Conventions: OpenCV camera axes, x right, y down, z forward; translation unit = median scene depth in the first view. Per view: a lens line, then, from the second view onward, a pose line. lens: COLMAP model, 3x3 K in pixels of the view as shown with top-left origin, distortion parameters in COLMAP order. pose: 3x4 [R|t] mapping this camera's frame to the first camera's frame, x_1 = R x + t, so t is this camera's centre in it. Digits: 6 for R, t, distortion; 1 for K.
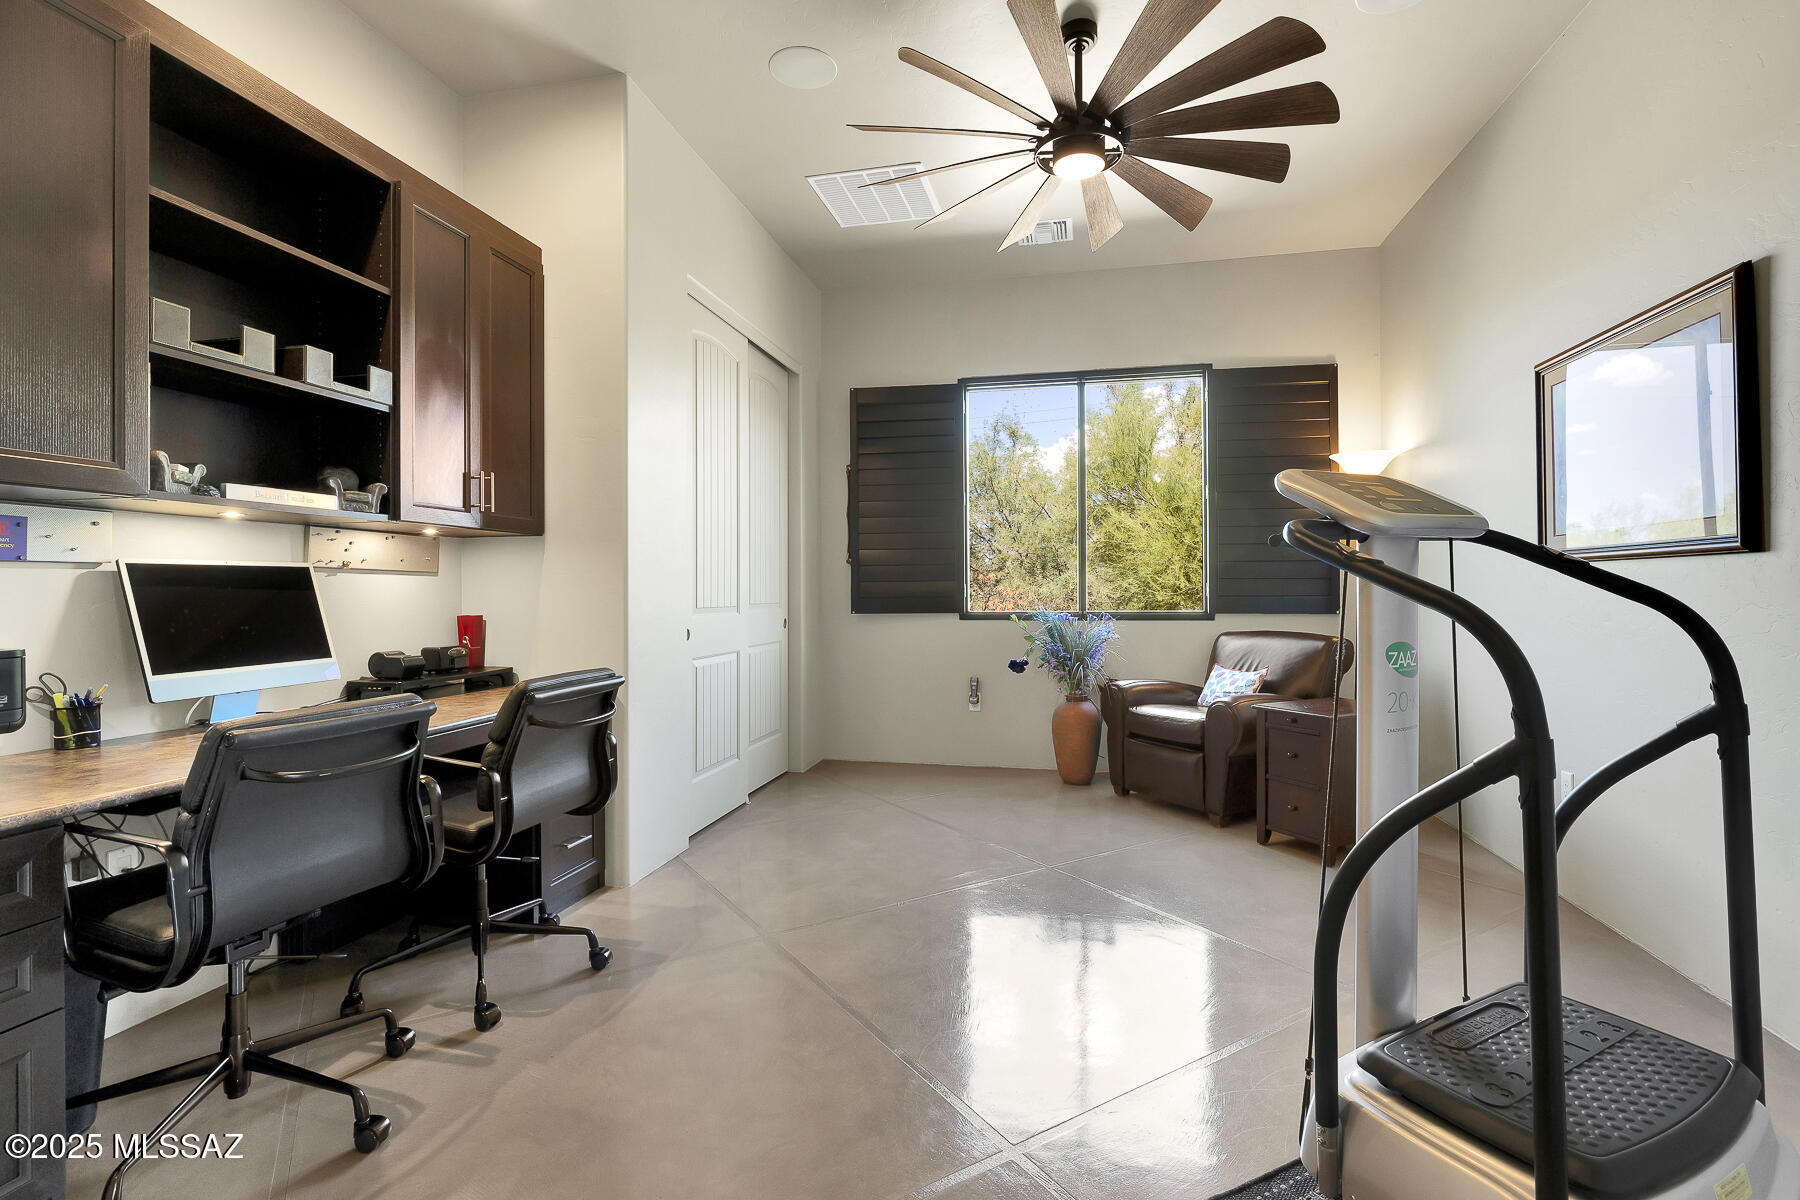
lens RADIAL K [[763.0, 0, 895.5], [0, 763.0, 591.6], [0, 0, 1]] dist [0.000162, 0.000134]
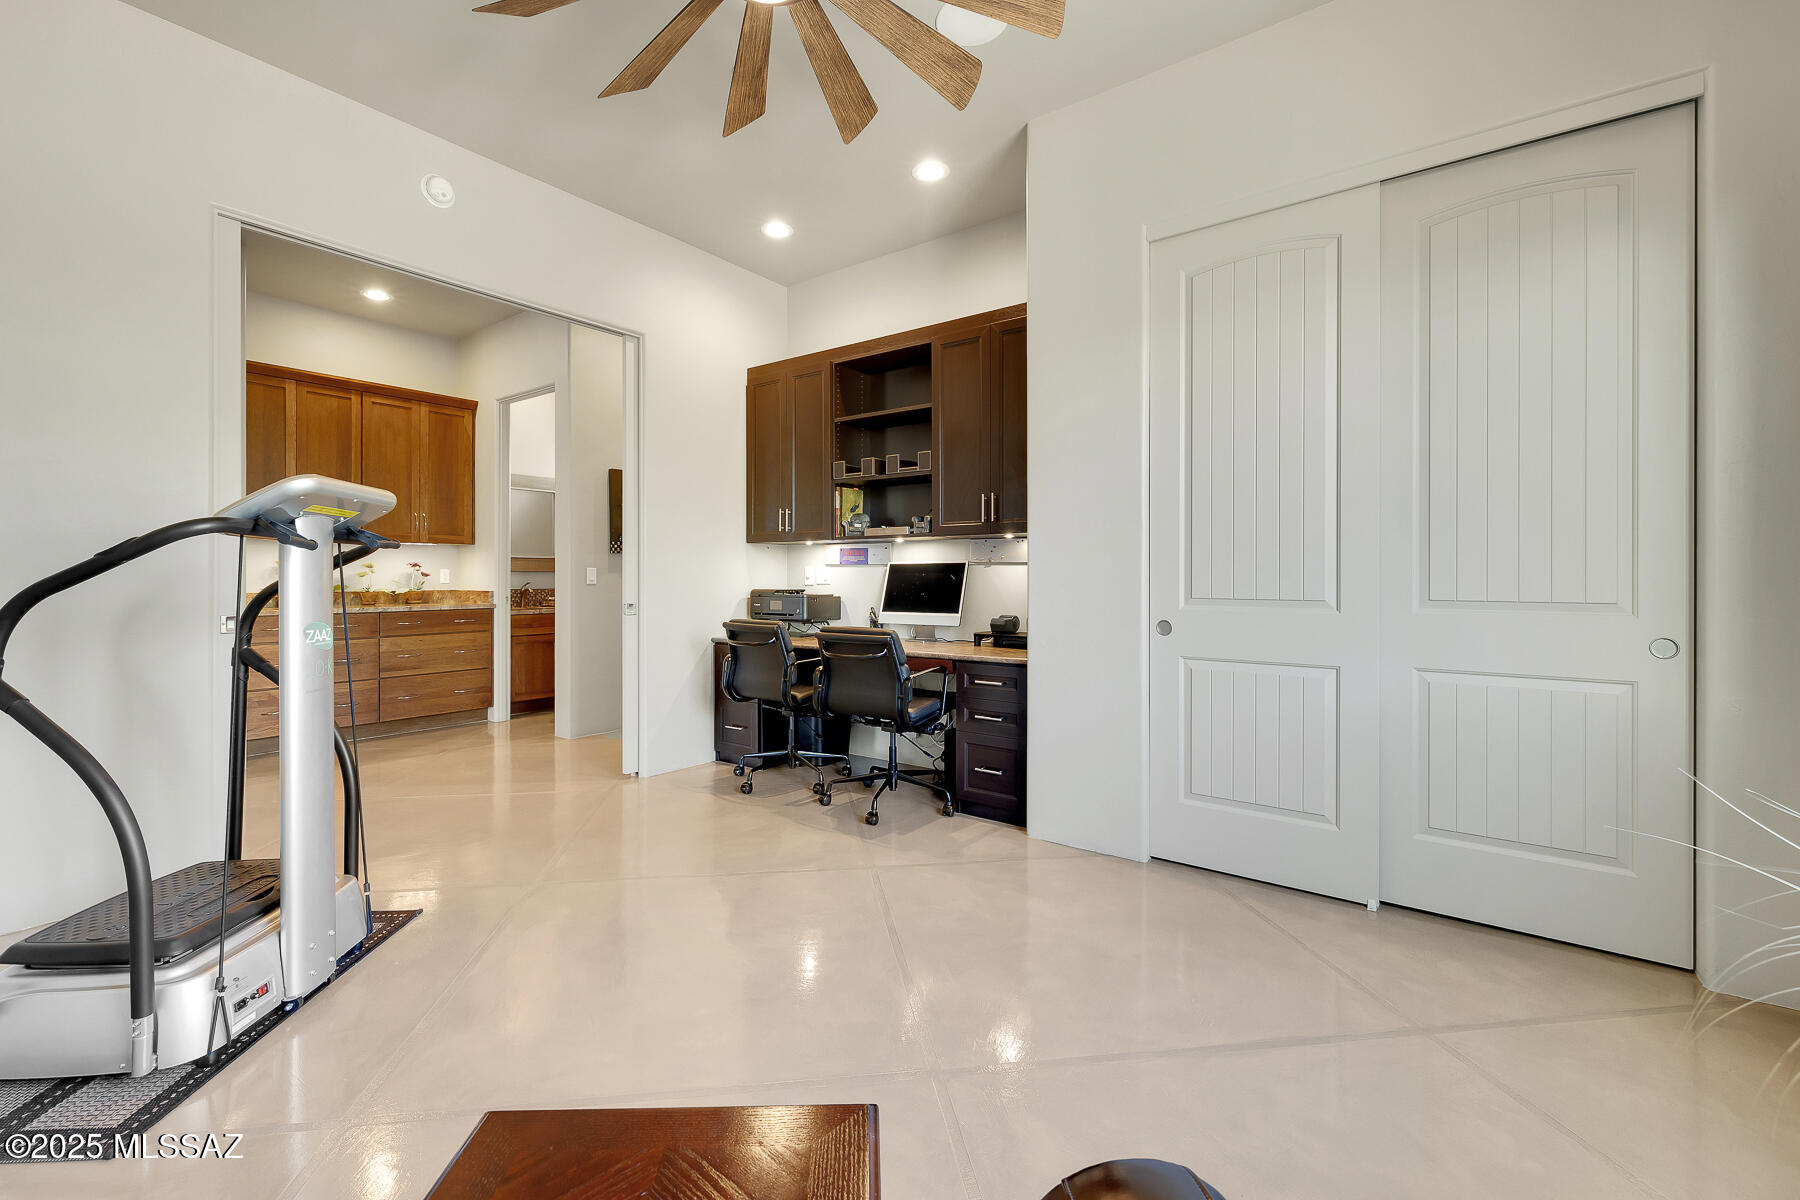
lens RADIAL K [[730.2, 0, 902.0], [0, 730.2, 574.2], [0, 0, 1]] dist [-0.000082, 0.000008]
pose [[-0.343030, 0.000779, -0.939324, 0.883548], [-0.000900, 0.999999, 0.001158, -0.006507], [0.939324, 0.001243, -0.343029, 1.429997]]
